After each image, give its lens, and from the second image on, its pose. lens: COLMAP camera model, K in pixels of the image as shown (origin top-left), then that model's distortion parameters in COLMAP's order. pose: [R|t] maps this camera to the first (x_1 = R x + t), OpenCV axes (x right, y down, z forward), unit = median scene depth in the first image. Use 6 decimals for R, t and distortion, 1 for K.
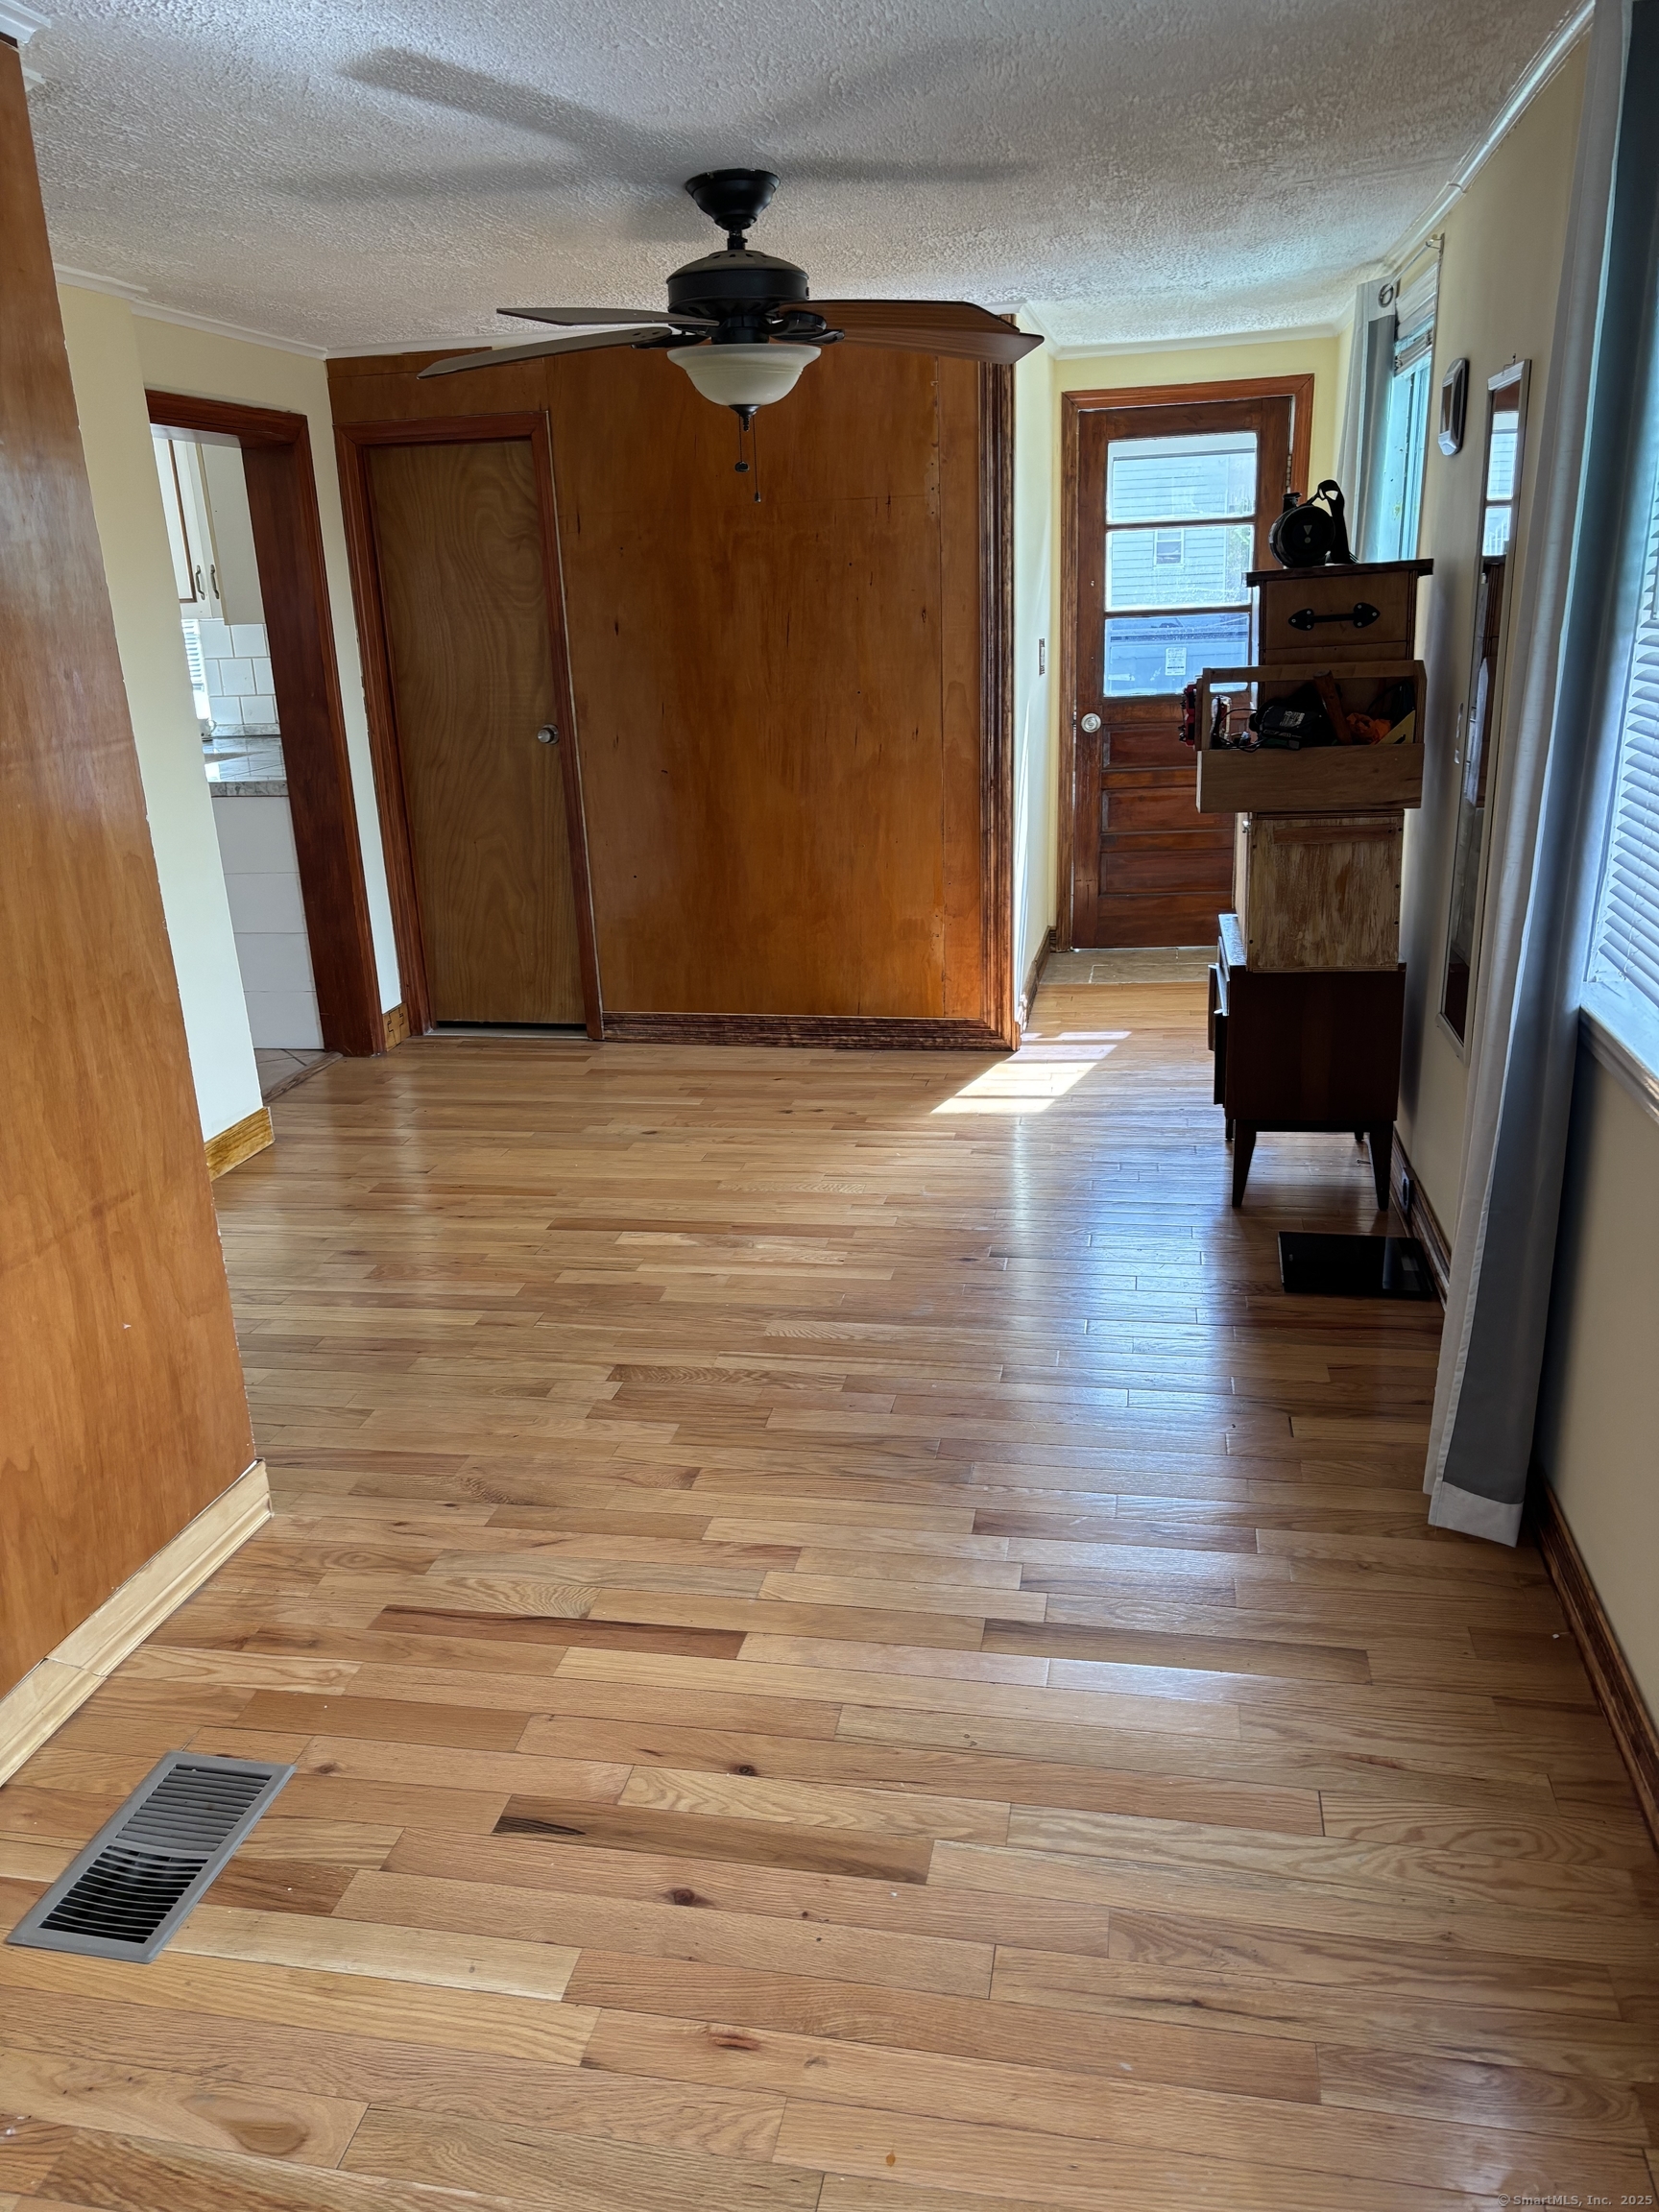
lens RADIAL K [[1649.5, 0, 826.2], [0, 1649.5, 1127.4], [0, 0, 1]] dist [0.043694, -0.051283]
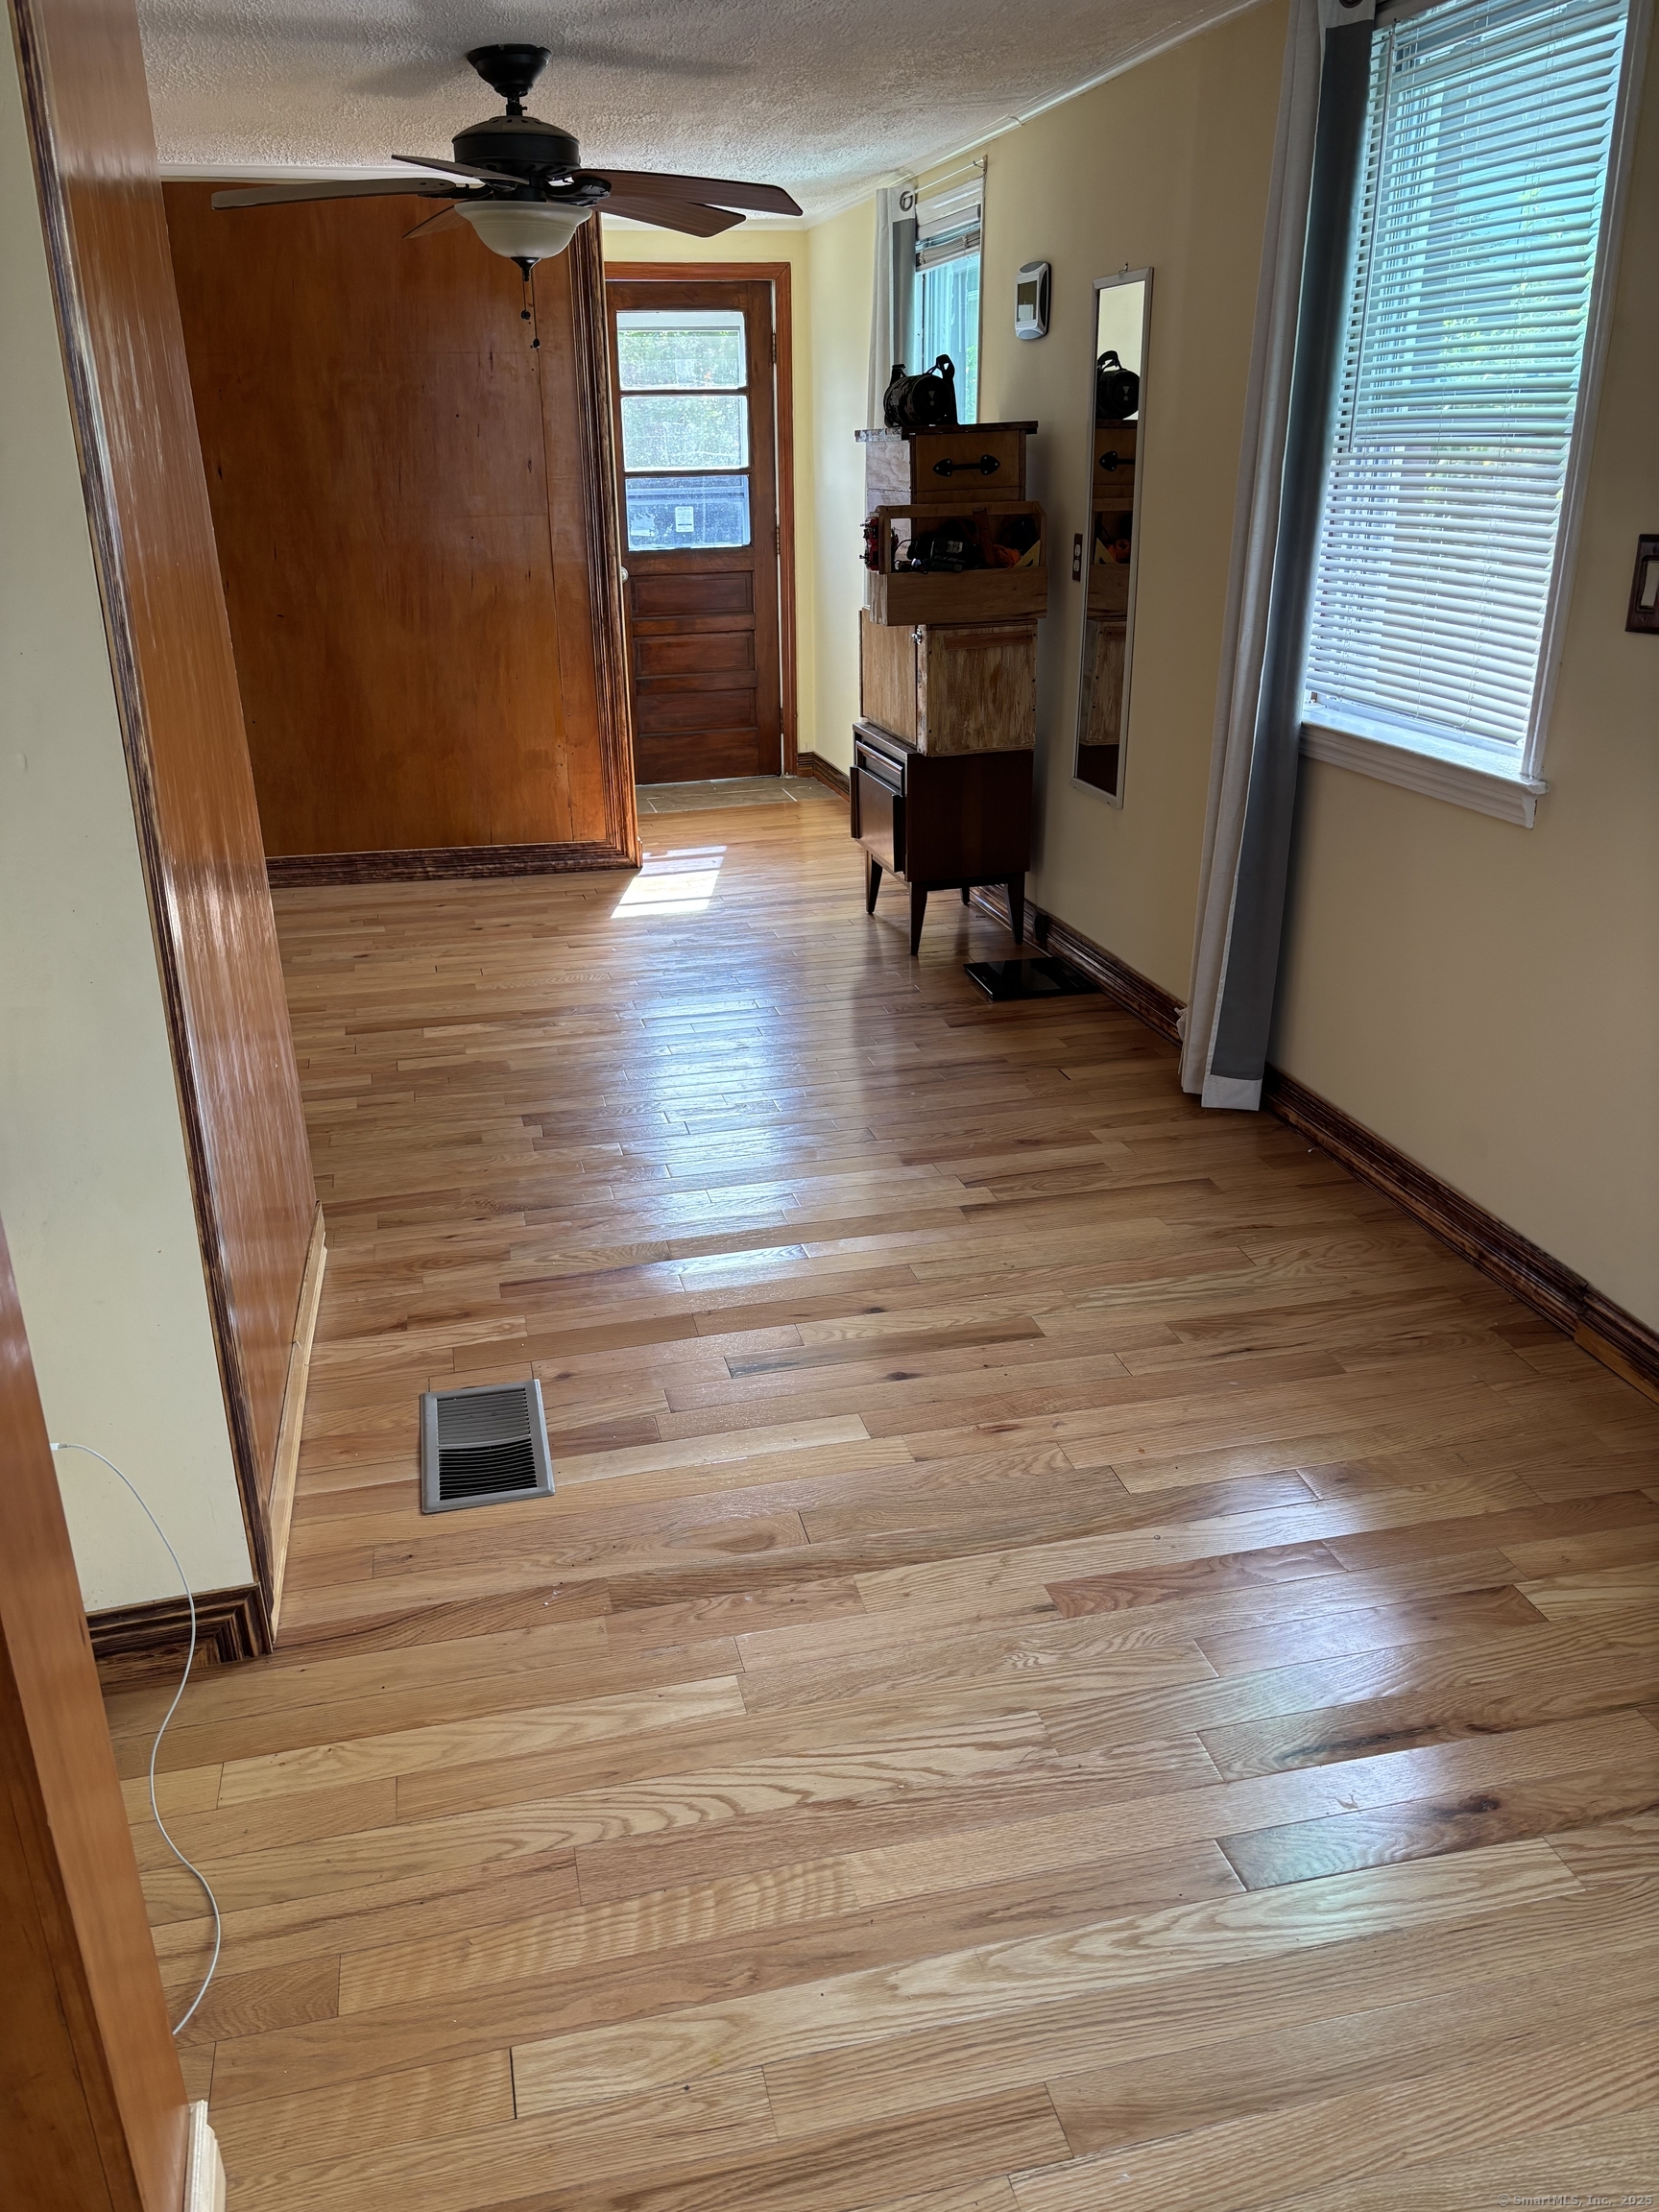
lens RADIAL K [[1649.5, 0, 820.5], [0, 1649.5, 1120.6], [0, 0, 1]] dist [0.043694, -0.051283]
pose [[0.909509, -0.132497, 0.394002, -0.350952], [0.109586, 0.990736, 0.080201, 0.070672], [-0.400978, -0.029766, 0.915604, -0.122348]]
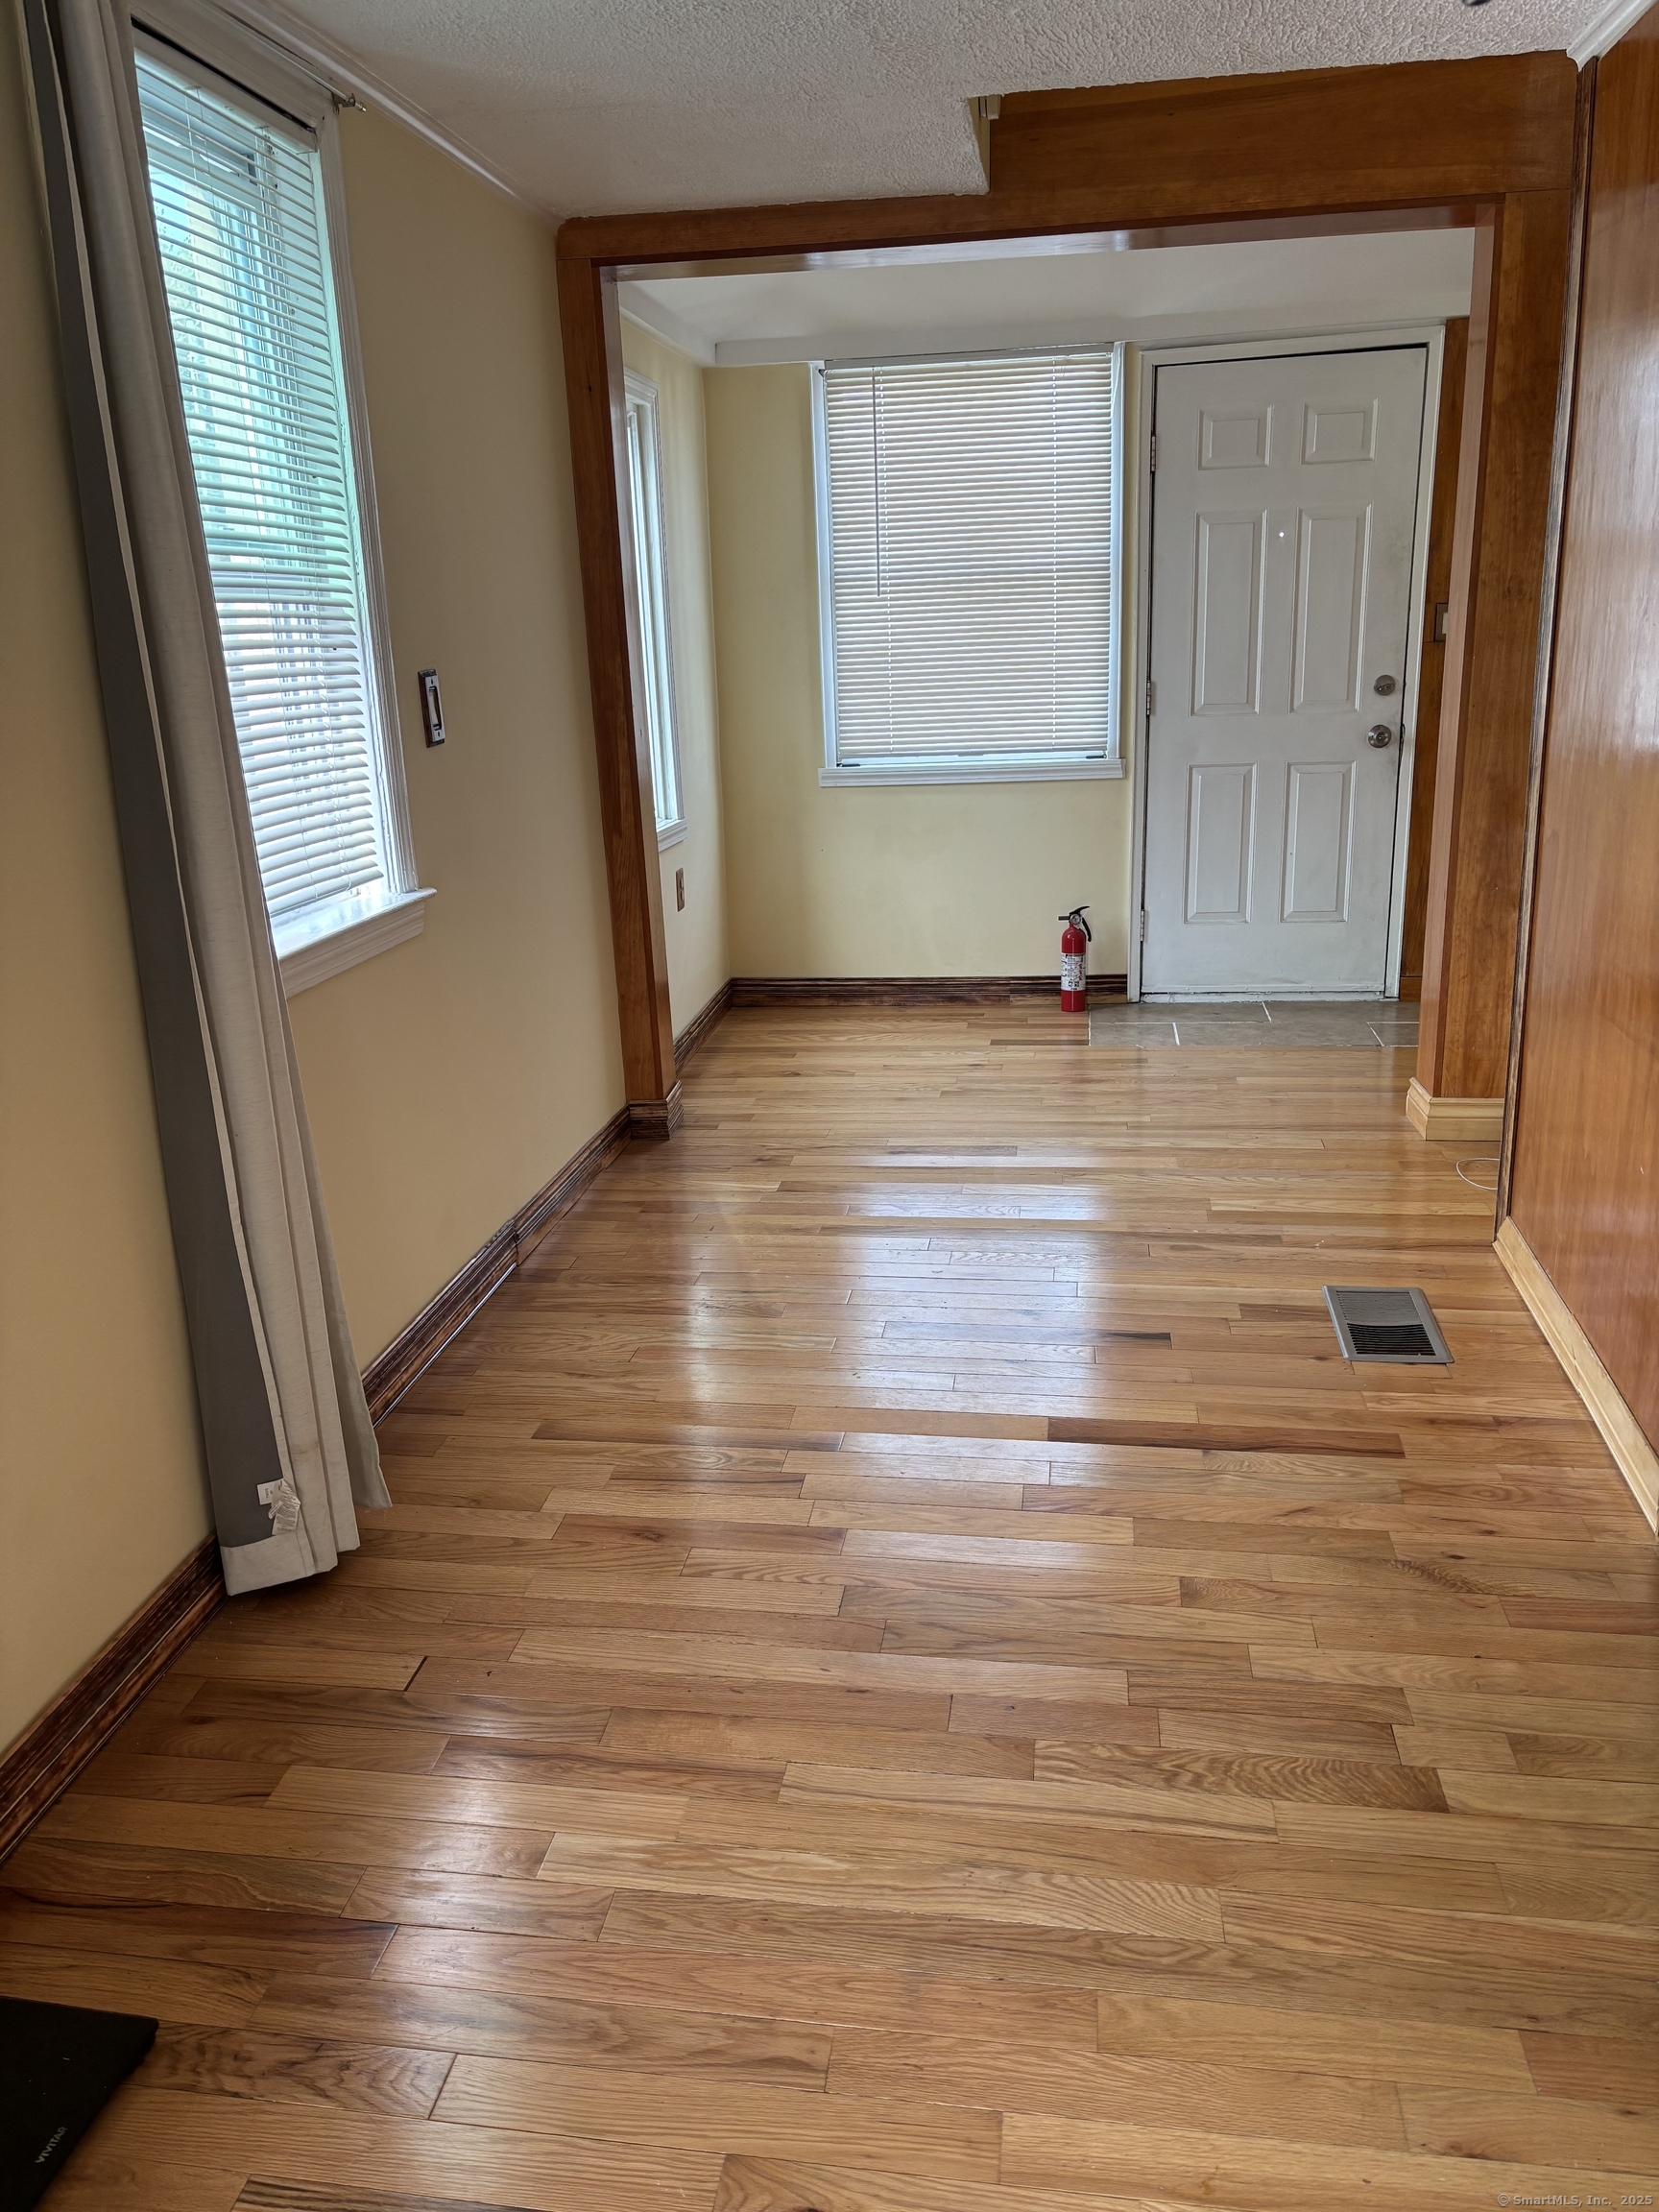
lens RADIAL K [[1649.5, 0, 810.8], [0, 1649.5, 1112.5], [0, 0, 1]] dist [0.043694, -0.051283]
pose [[-0.996443, 0.083940, -0.007463, 0.068919], [0.064541, 0.817090, 0.572886, -0.357266], [0.054187, 0.570367, -0.819601, 1.187534]]
